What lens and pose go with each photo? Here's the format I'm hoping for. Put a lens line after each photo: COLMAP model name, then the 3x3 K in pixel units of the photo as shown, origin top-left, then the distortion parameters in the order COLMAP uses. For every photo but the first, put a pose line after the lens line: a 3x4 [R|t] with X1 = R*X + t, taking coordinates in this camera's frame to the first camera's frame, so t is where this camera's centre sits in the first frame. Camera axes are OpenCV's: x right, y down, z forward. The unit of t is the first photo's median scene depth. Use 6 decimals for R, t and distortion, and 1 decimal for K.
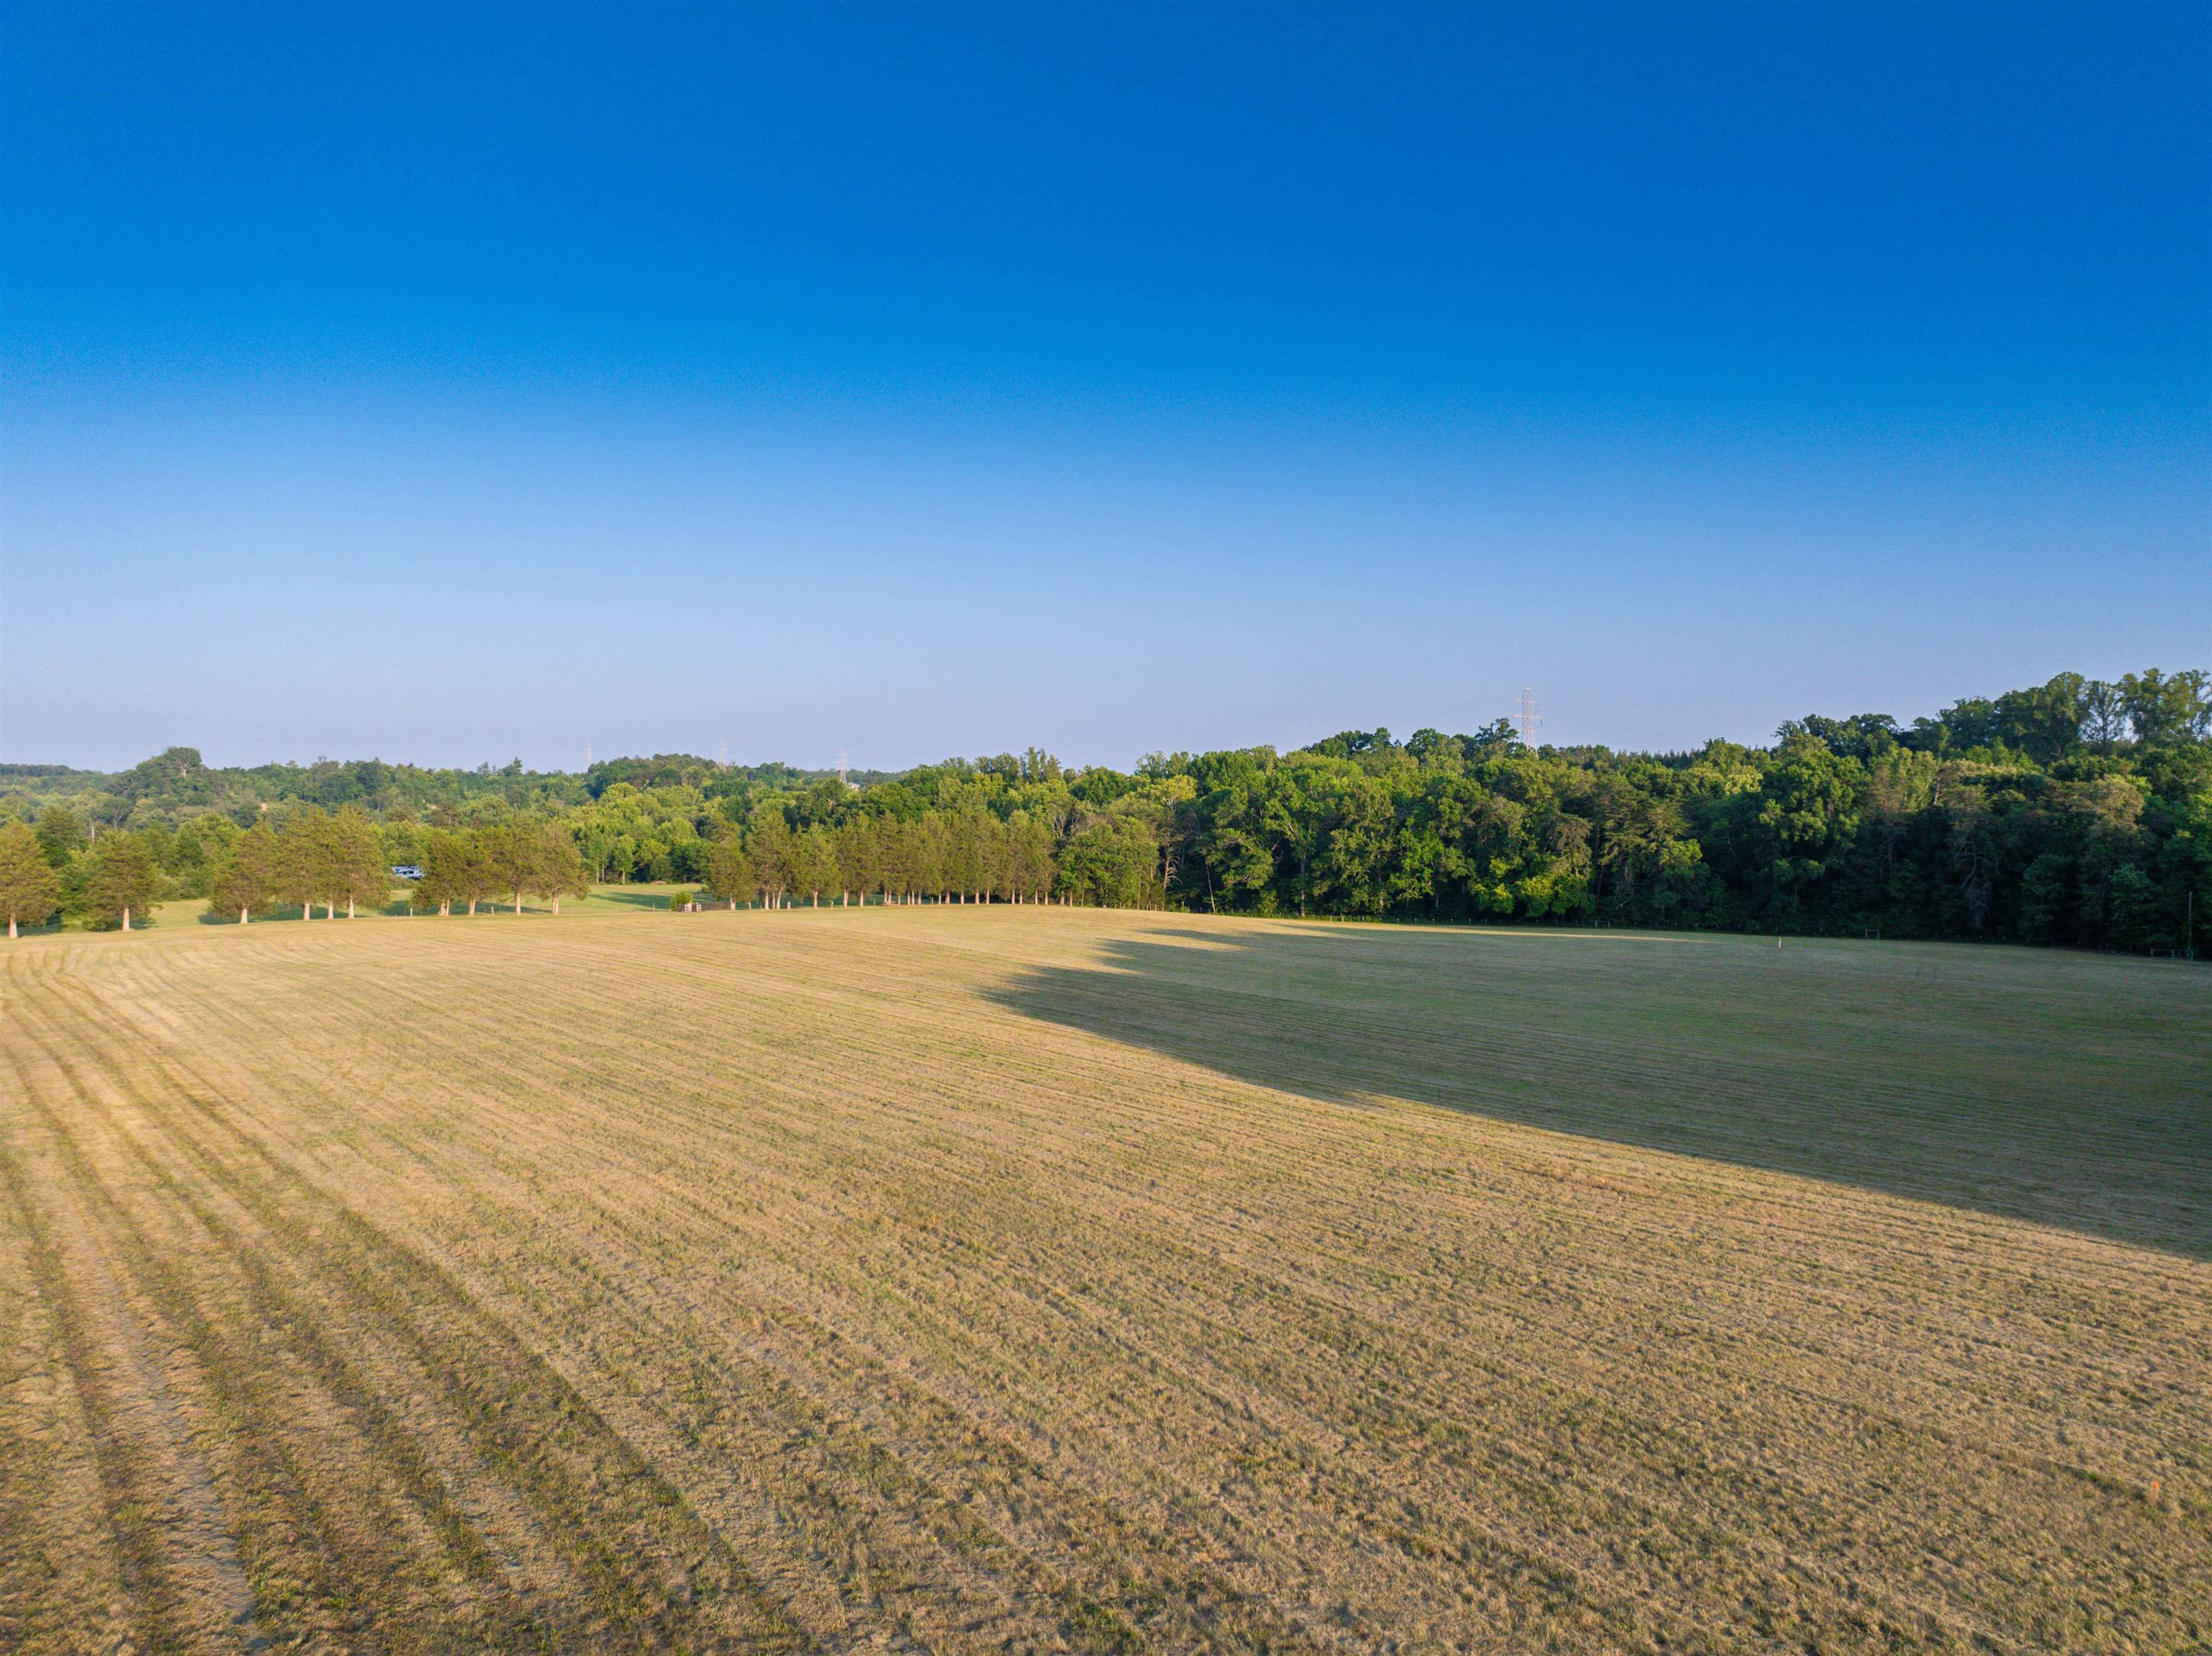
lens RADIAL K [[1549.6, 0, 1109.6], [0, 1549.6, 824.9], [0, 0, 1]] dist [-0.051581, 0.028576]
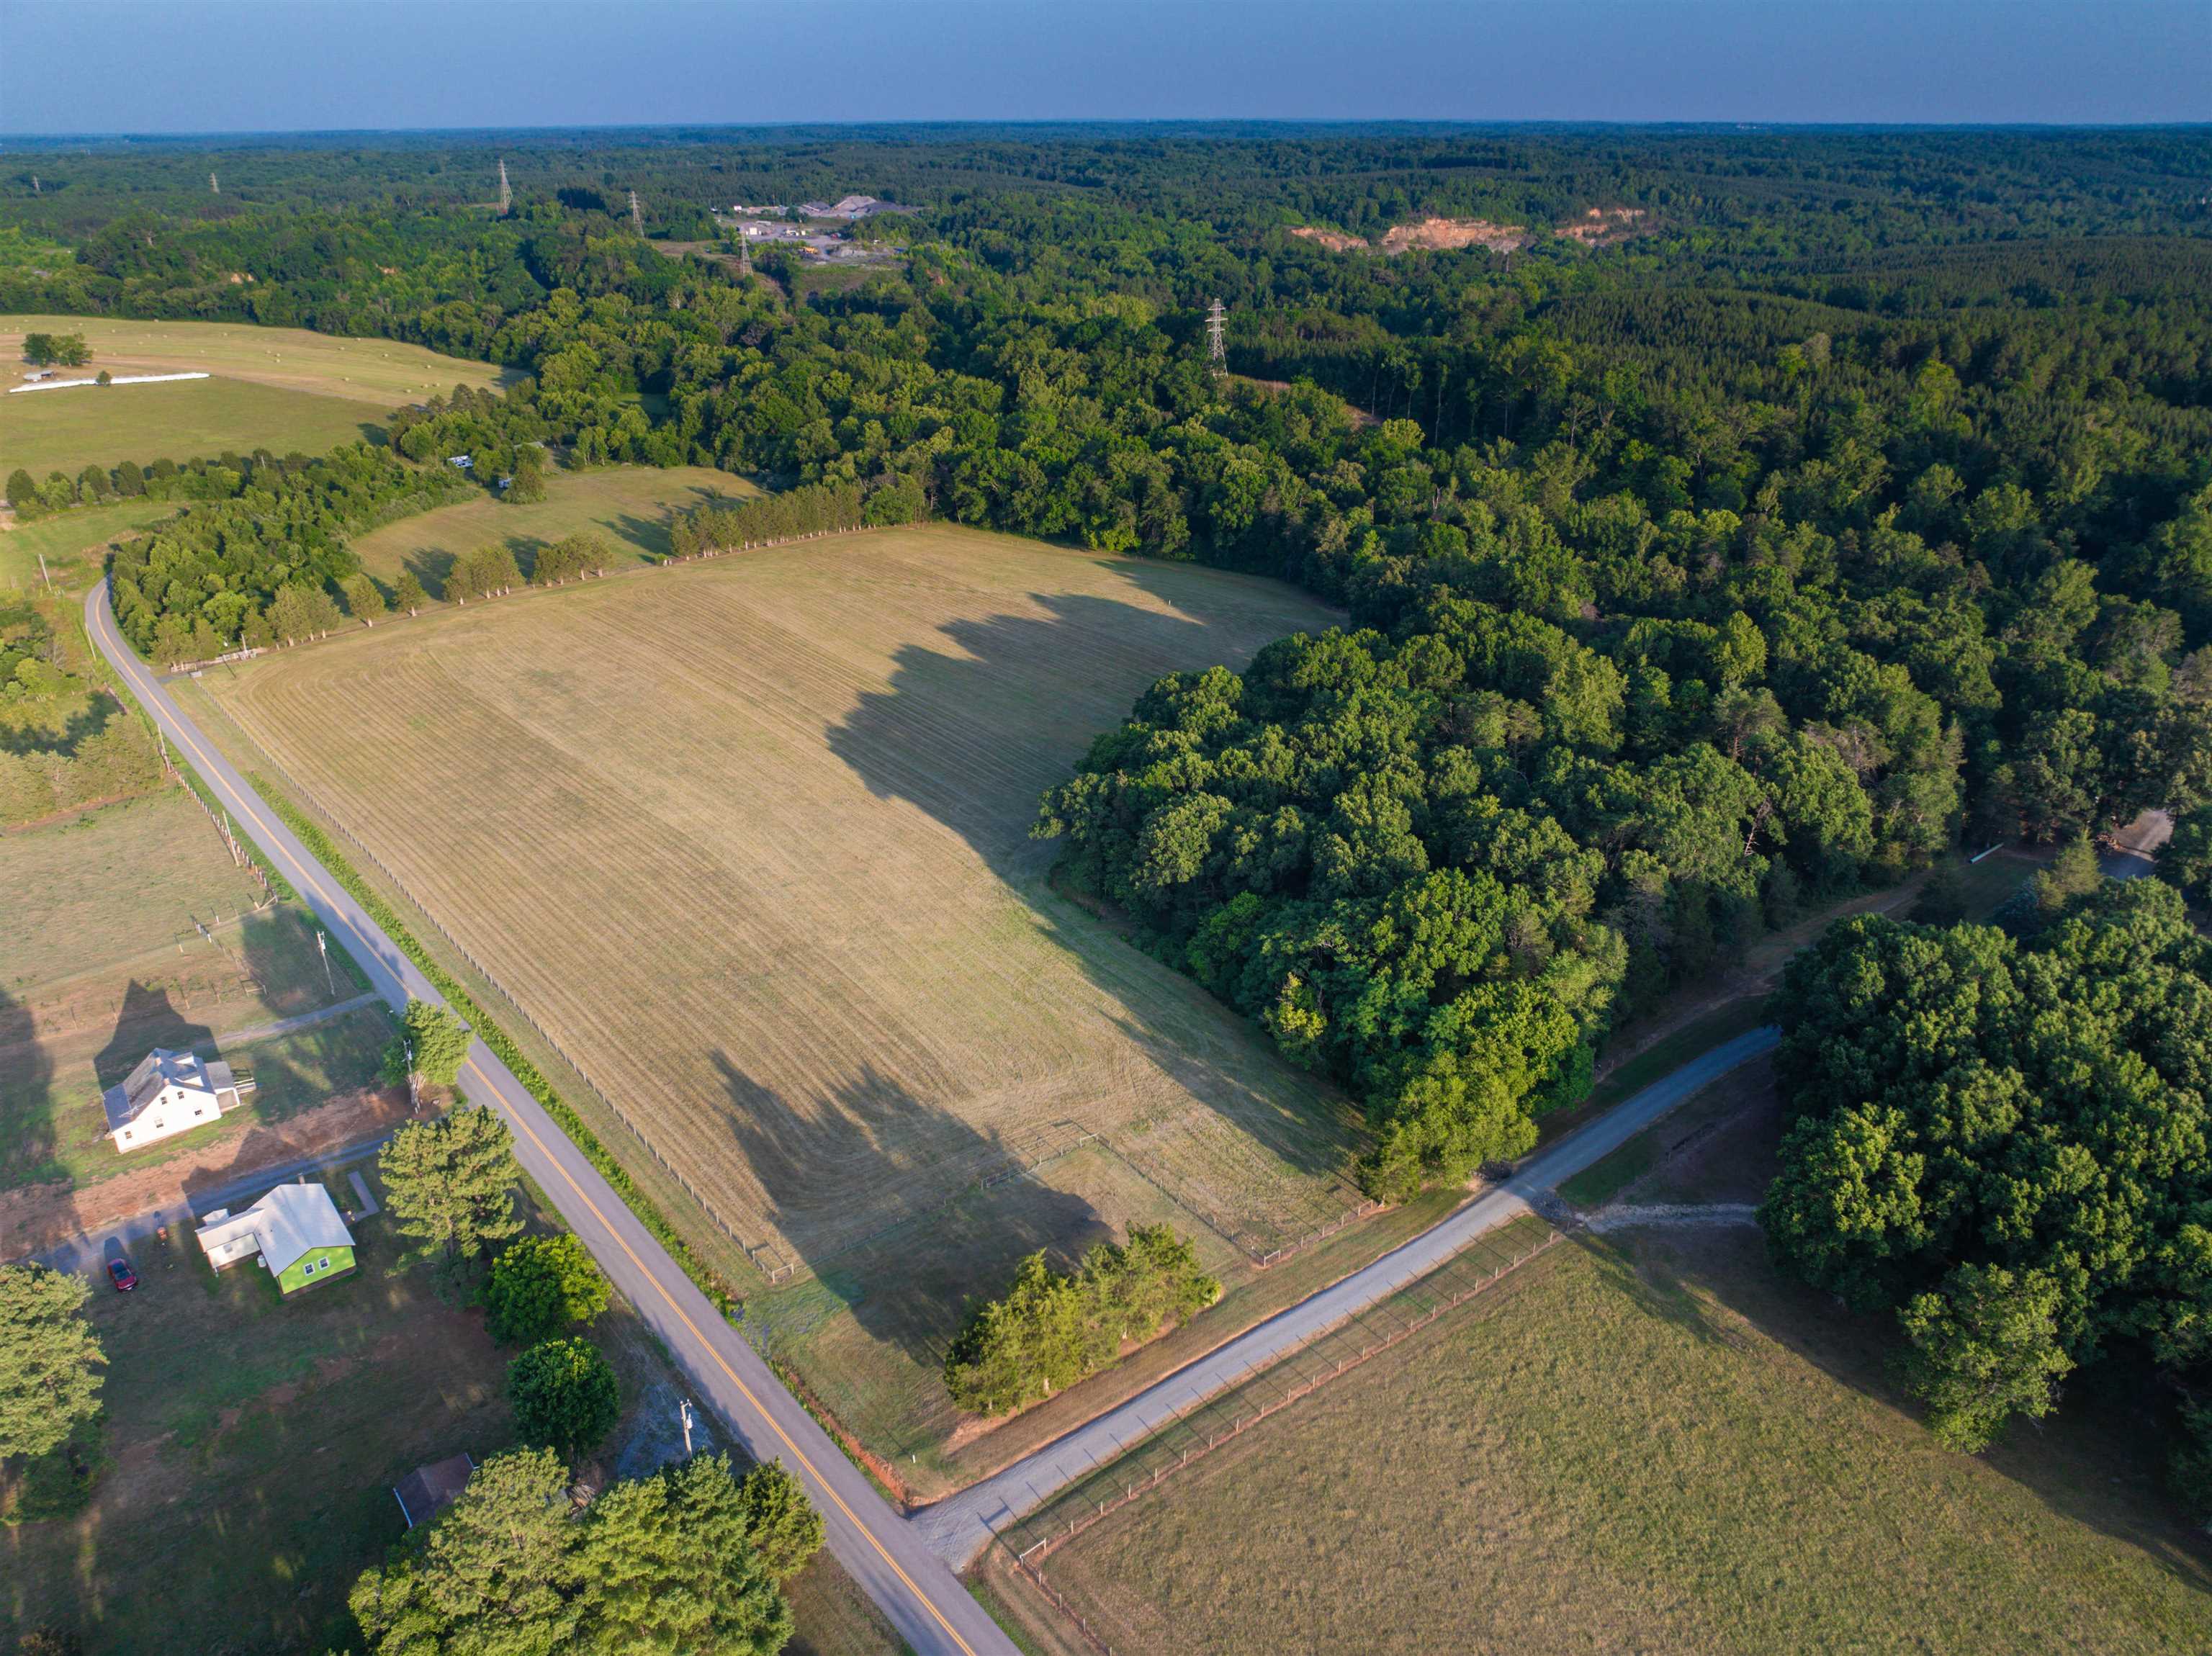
lens RADIAL K [[1549.6, 0, 1116.3], [0, 1549.6, 833.9], [0, 0, 1]] dist [-0.051581, 0.028576]
pose [[0.999267, -0.020991, 0.032026, 0.204558], [0.005660, 0.908141, 0.418626, -0.400898], [-0.037872, -0.418138, 0.907594, -0.833433]]
